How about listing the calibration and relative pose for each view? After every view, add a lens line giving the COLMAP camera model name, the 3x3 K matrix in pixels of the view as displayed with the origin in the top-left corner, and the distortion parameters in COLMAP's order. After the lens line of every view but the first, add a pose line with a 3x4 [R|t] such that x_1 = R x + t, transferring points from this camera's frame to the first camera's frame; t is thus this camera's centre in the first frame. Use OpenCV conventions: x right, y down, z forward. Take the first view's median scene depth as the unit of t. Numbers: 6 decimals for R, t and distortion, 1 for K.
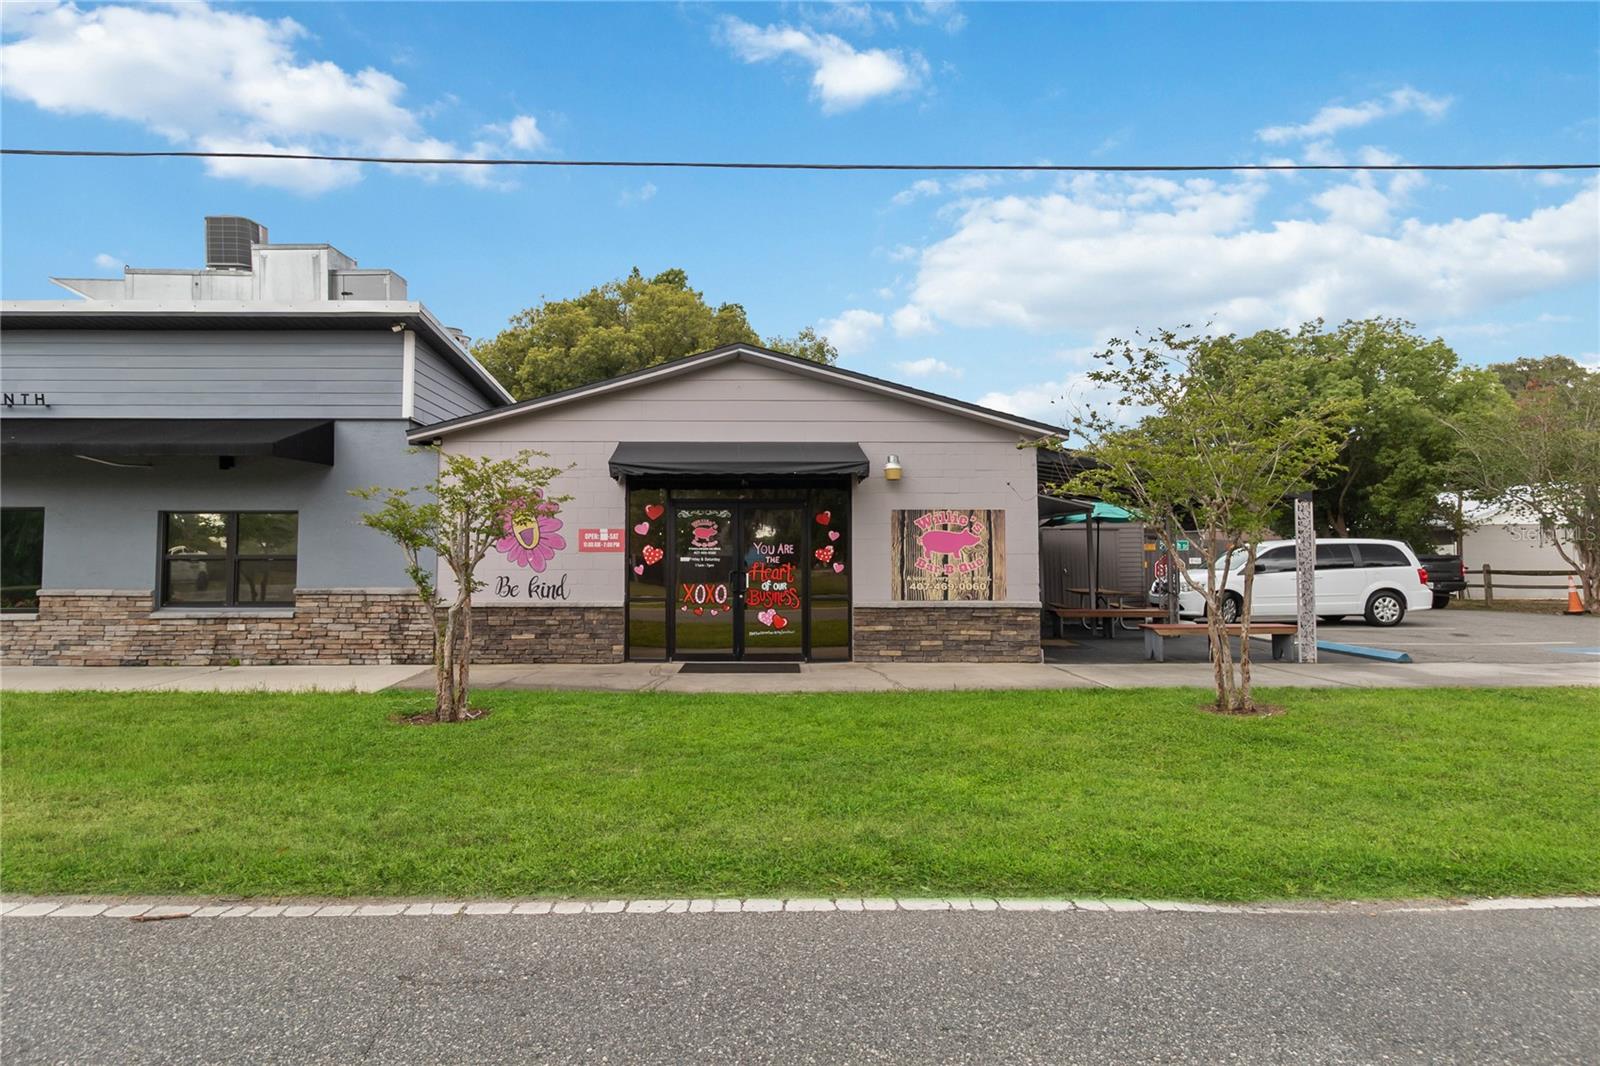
lens RADIAL K [[882.4, 0, 793.2], [0, 882.4, 519.4], [0, 0, 1]] dist [0.002320, 0.000039]
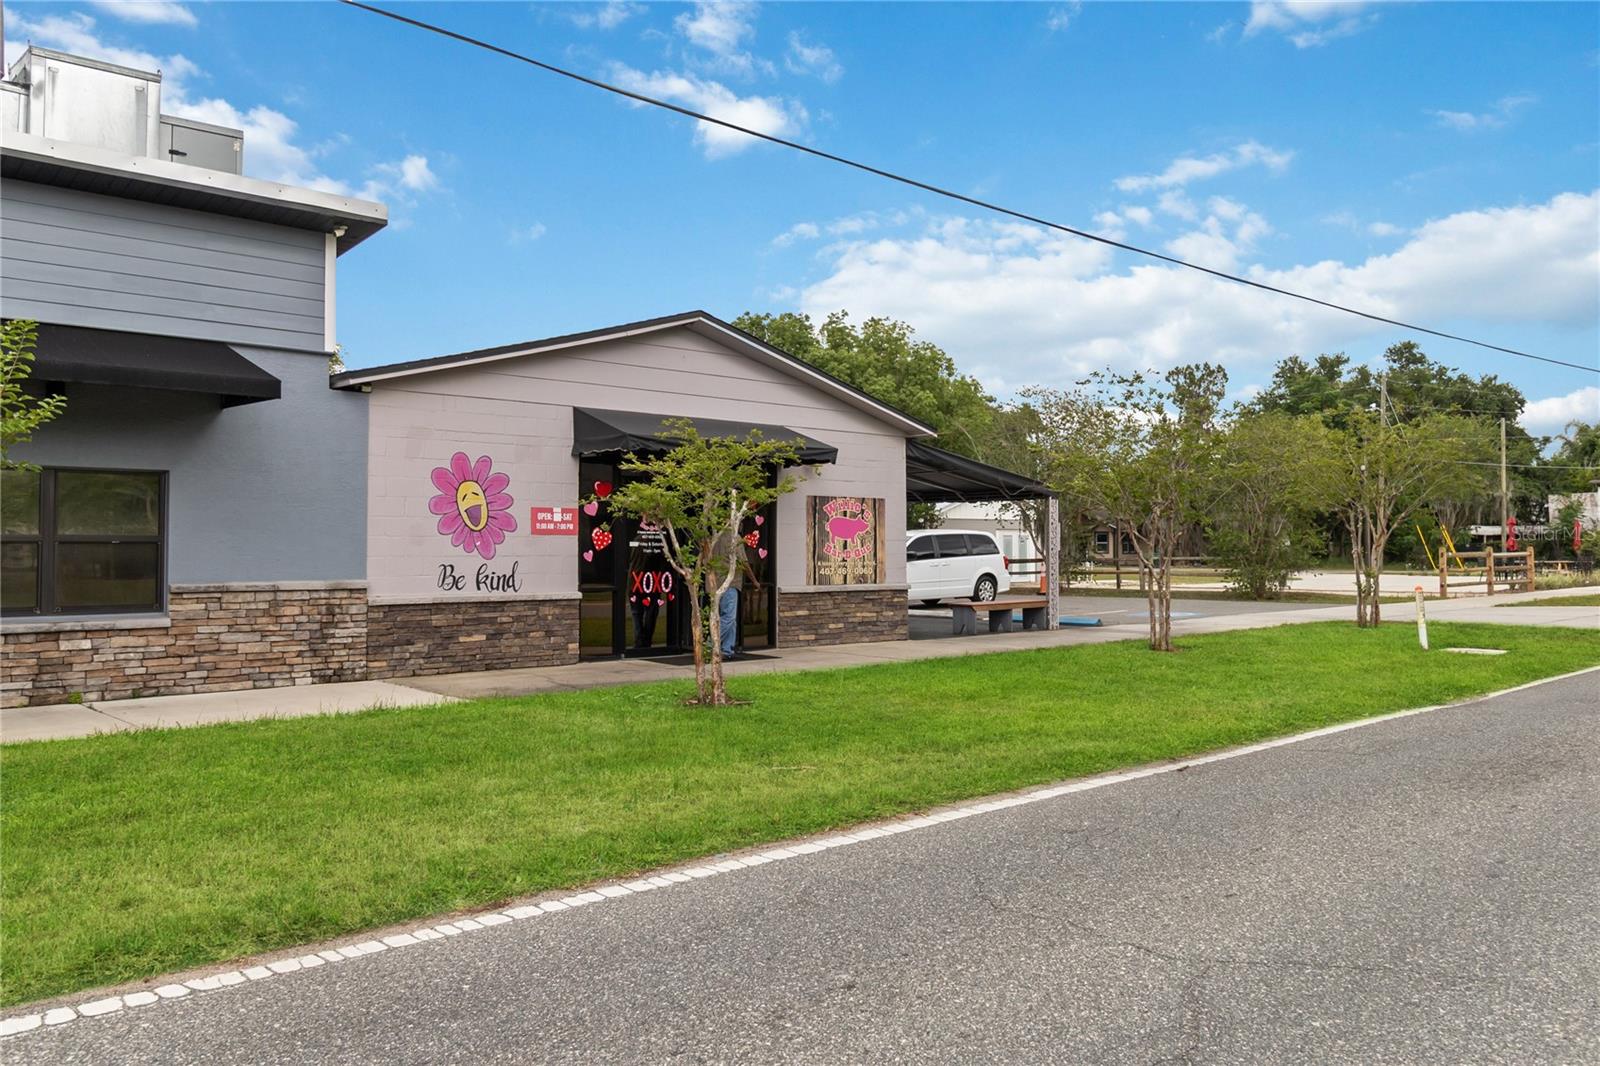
lens RADIAL K [[1244.6, 0, 800.0], [0, 1244.6, 533.0], [0, 0, 1]] dist [0.000067, -0.002200]
pose [[0.739453, 0.009494, 0.673141, -0.851582], [-0.026870, 0.999520, 0.015420, 0.010175], [-0.672672, -0.029489, 0.739353, -0.043969]]
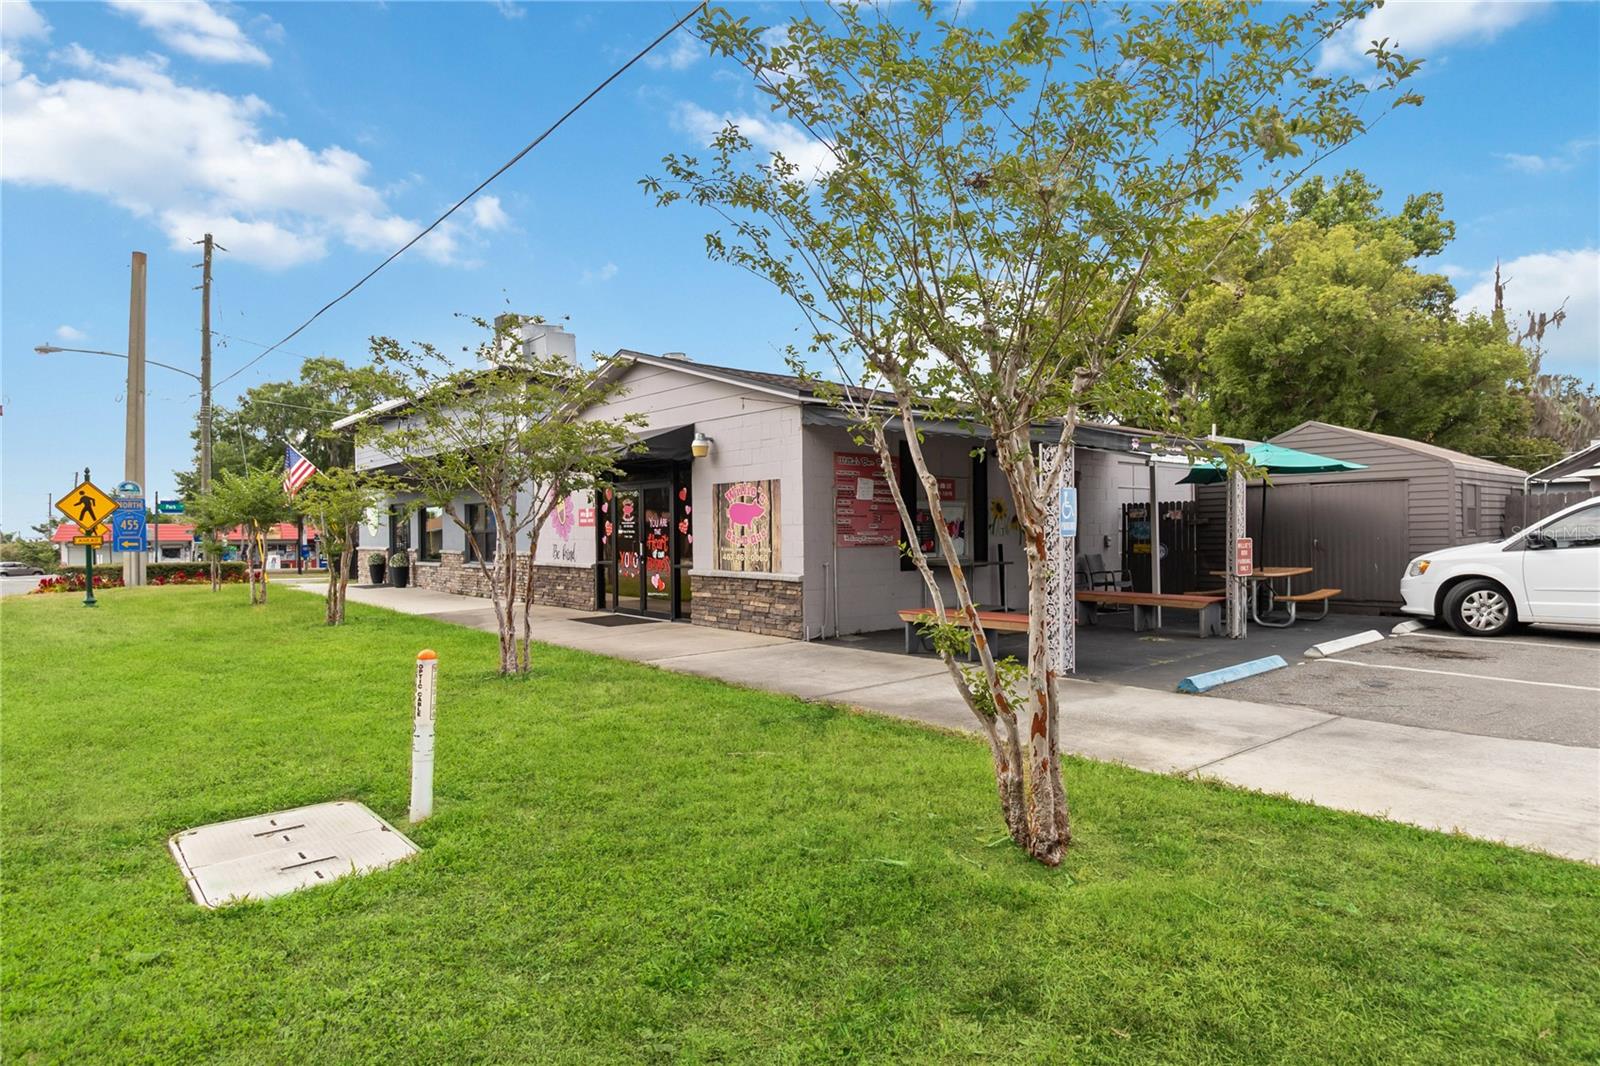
lens RADIAL K [[882.4, 0, 793.2], [0, 882.4, 519.4], [0, 0, 1]] dist [0.002320, 0.000039]
pose [[0.641969, -0.014345, -0.766597, 0.990689], [0.042235, 0.998969, 0.016676, 0.017758], [0.765567, -0.043082, 0.641912, 0.393243]]
